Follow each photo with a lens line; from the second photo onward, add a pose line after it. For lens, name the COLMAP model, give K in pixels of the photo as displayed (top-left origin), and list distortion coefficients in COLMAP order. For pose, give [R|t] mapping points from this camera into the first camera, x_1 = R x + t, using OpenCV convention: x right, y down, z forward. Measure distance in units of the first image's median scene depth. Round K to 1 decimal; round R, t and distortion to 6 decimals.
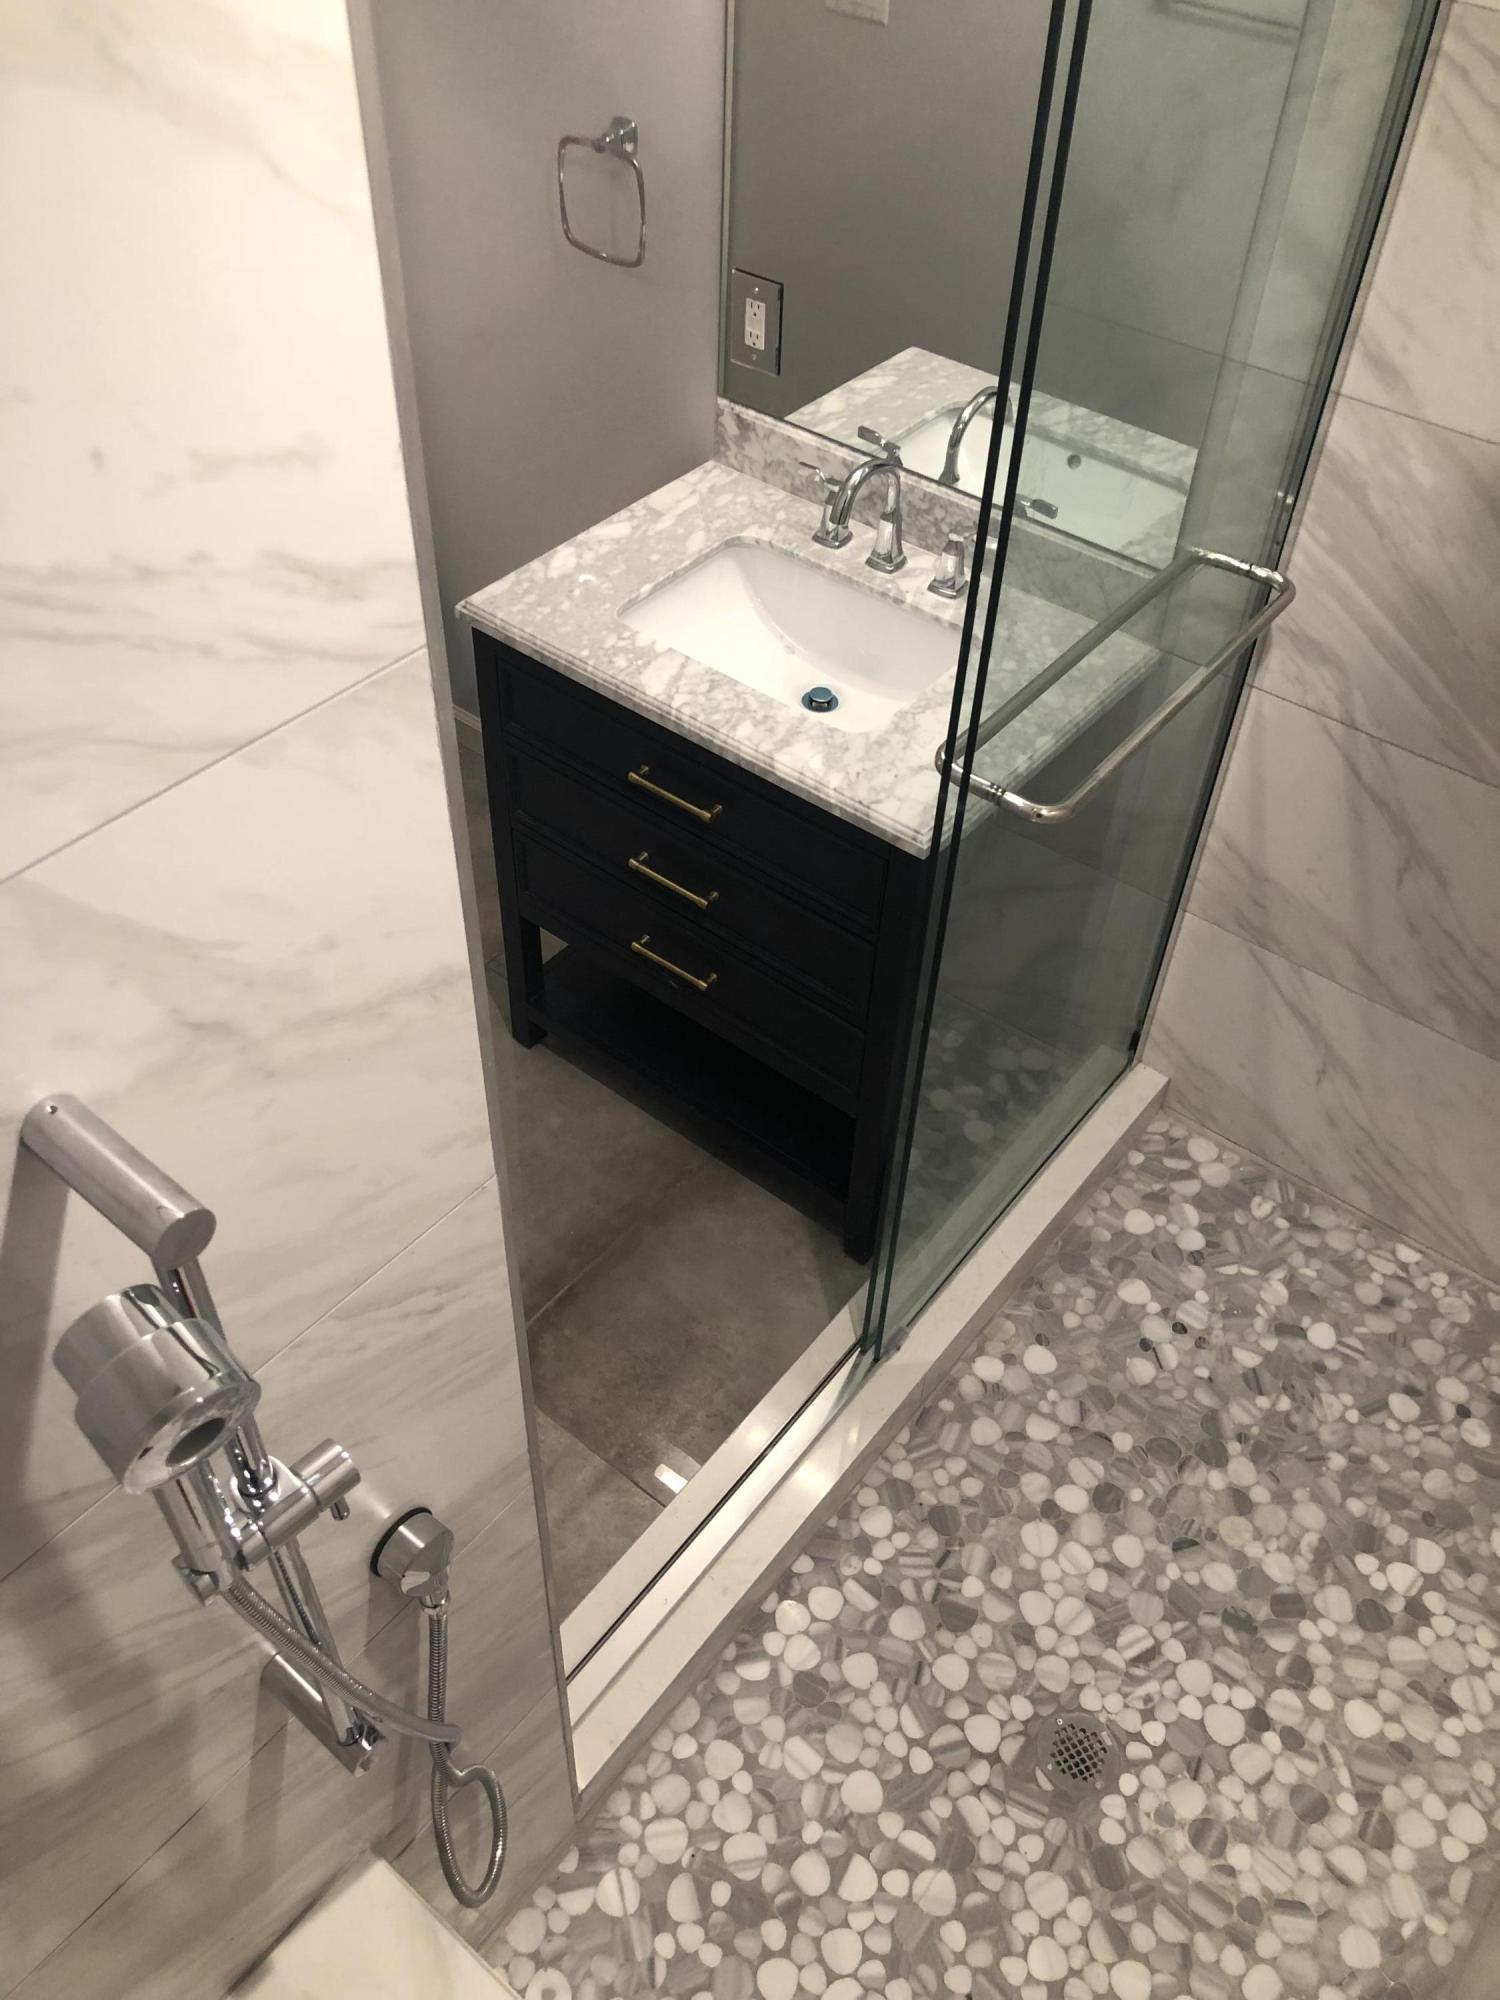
lens RADIAL K [[1632.0, 0, 758.2], [0, 1632.0, 1000.0], [0, 0, 1]] dist [0.024223, -0.010547]
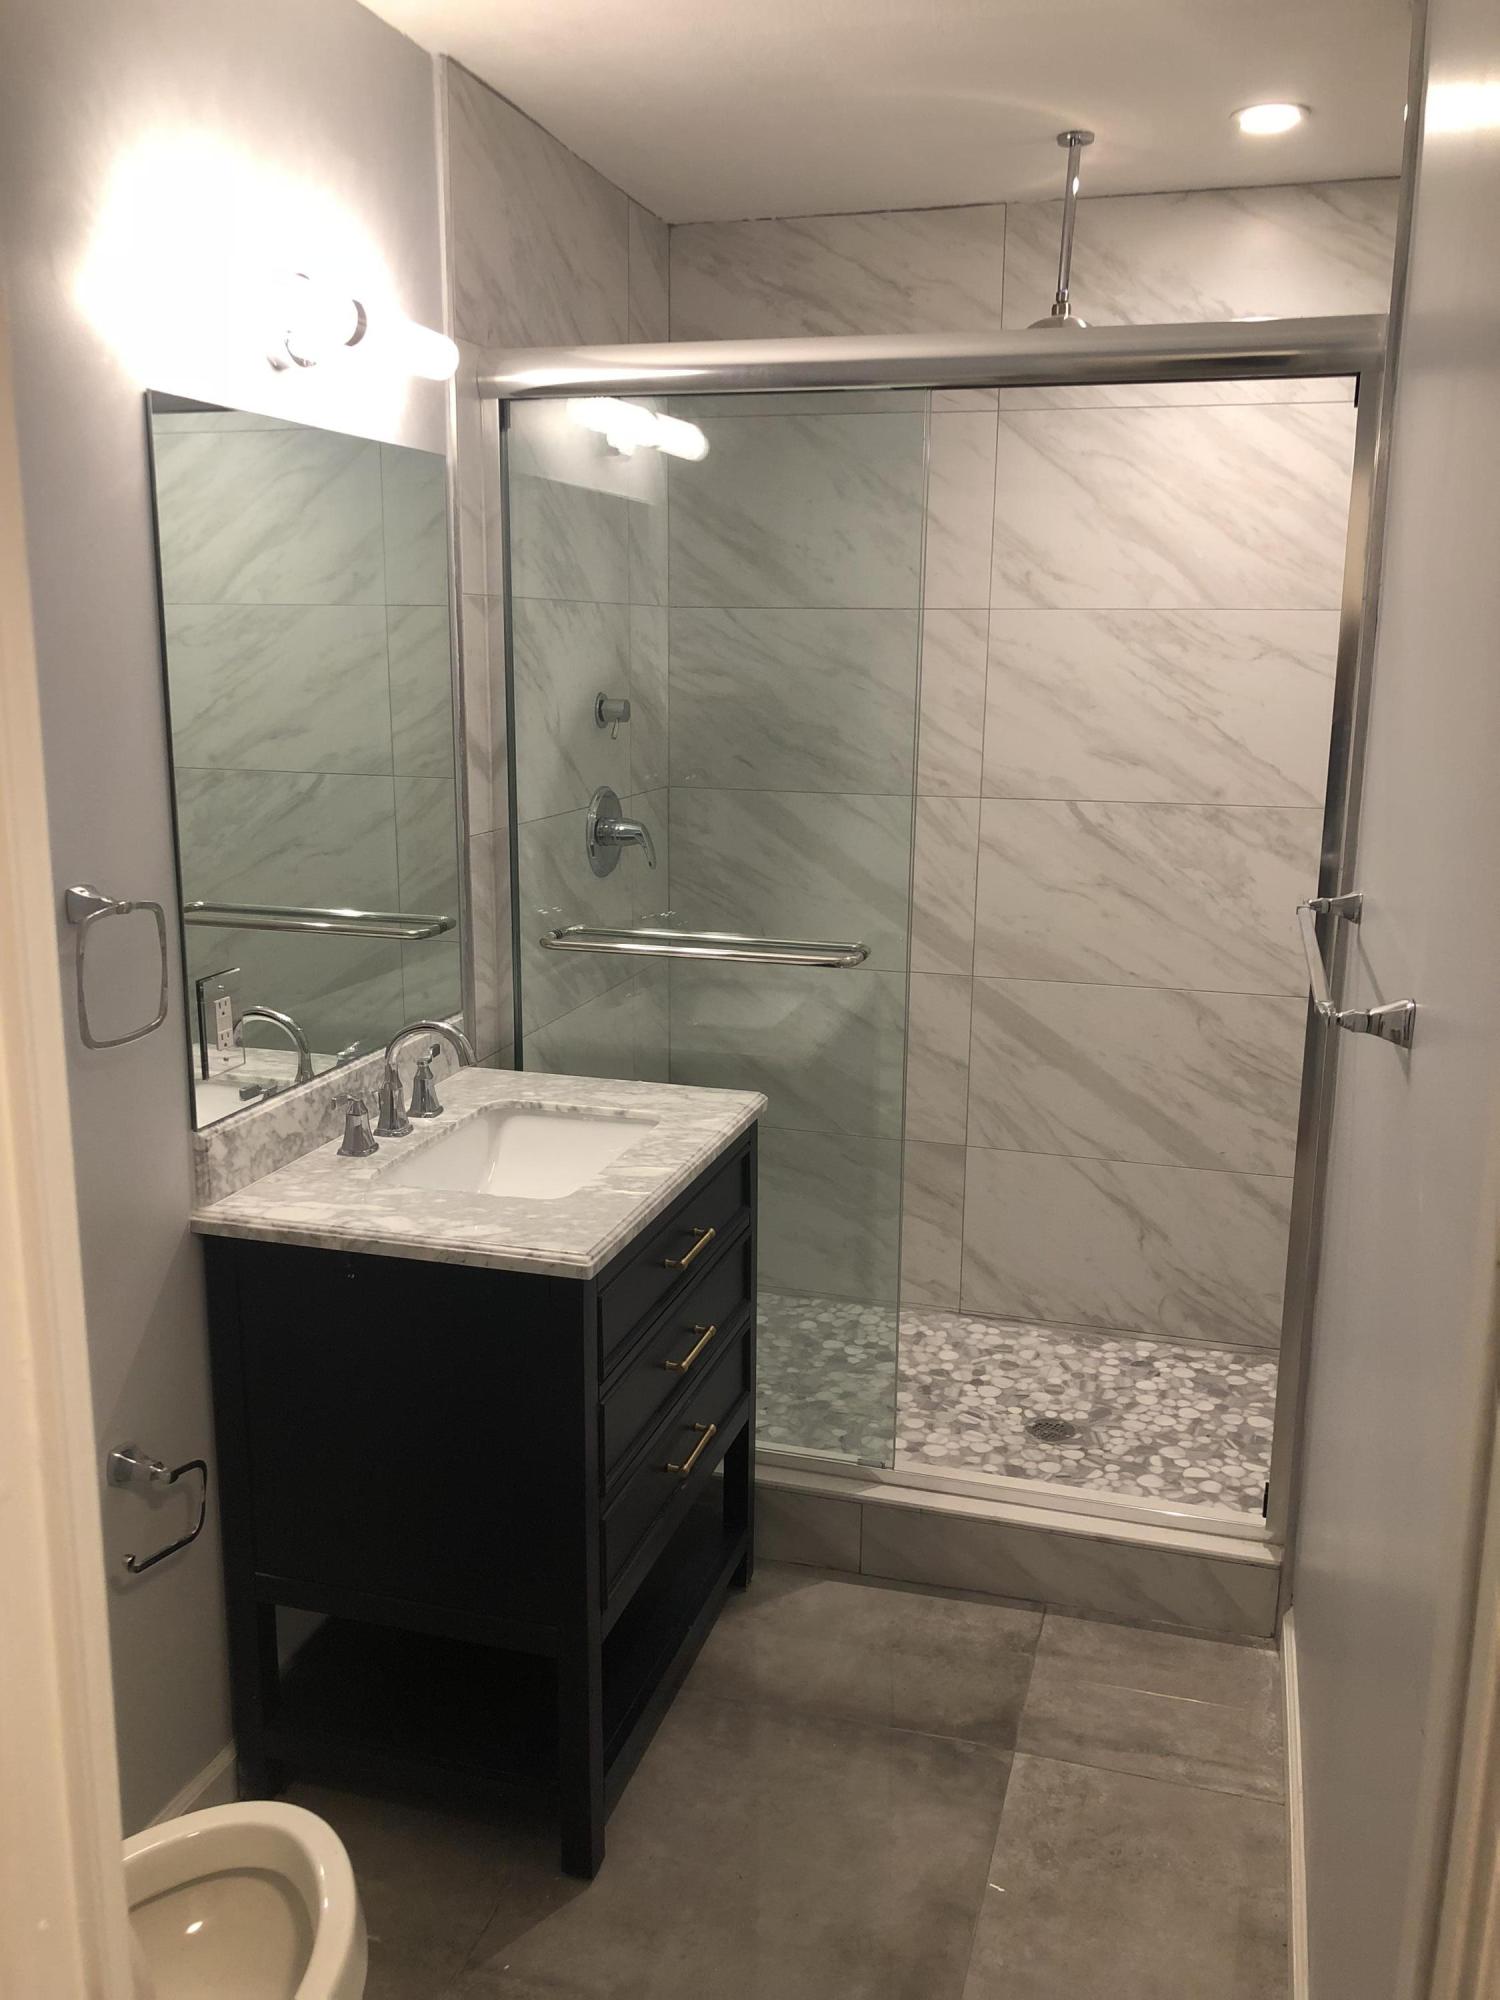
lens RADIAL K [[1661.2, 0, 750.0], [0, 1661.2, 1000.0], [0, 0, 1]] dist [0.014250, 0.004378]
pose [[-0.368281, -0.239749, 0.898270, -1.086430], [0.648326, 0.626274, 0.432960, -0.728979], [-0.666365, 0.741823, -0.075209, 0.993595]]
